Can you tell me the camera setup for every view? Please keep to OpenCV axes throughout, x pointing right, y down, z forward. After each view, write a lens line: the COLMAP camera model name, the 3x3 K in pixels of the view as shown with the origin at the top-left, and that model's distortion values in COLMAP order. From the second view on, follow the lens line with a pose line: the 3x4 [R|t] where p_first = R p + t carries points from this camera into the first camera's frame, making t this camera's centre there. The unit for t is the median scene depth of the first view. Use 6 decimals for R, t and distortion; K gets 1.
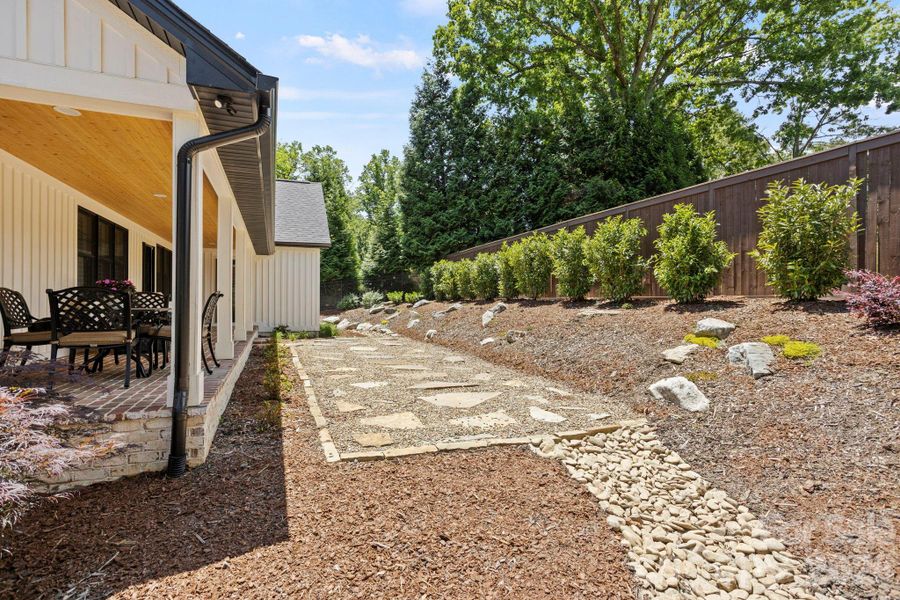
lens RADIAL K [[436.9, 0, 449.0], [0, 436.9, 295.6], [0, 0, 1]] dist [-0.043664, 0.024684]
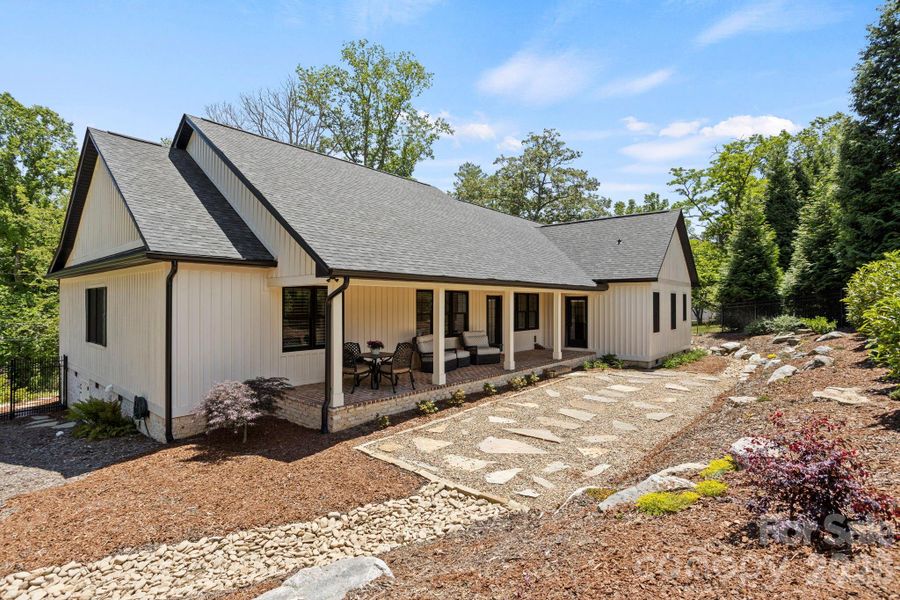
lens RADIAL K [[436.9, 0, 448.6], [0, 436.9, 300.9], [0, 0, 1]] dist [-0.043664, 0.024684]
pose [[0.469415, -0.006028, -0.882957, 1.379475], [0.010521, 0.999944, -0.001233, -0.243201], [0.882915, -0.008710, 0.469453, 0.337389]]
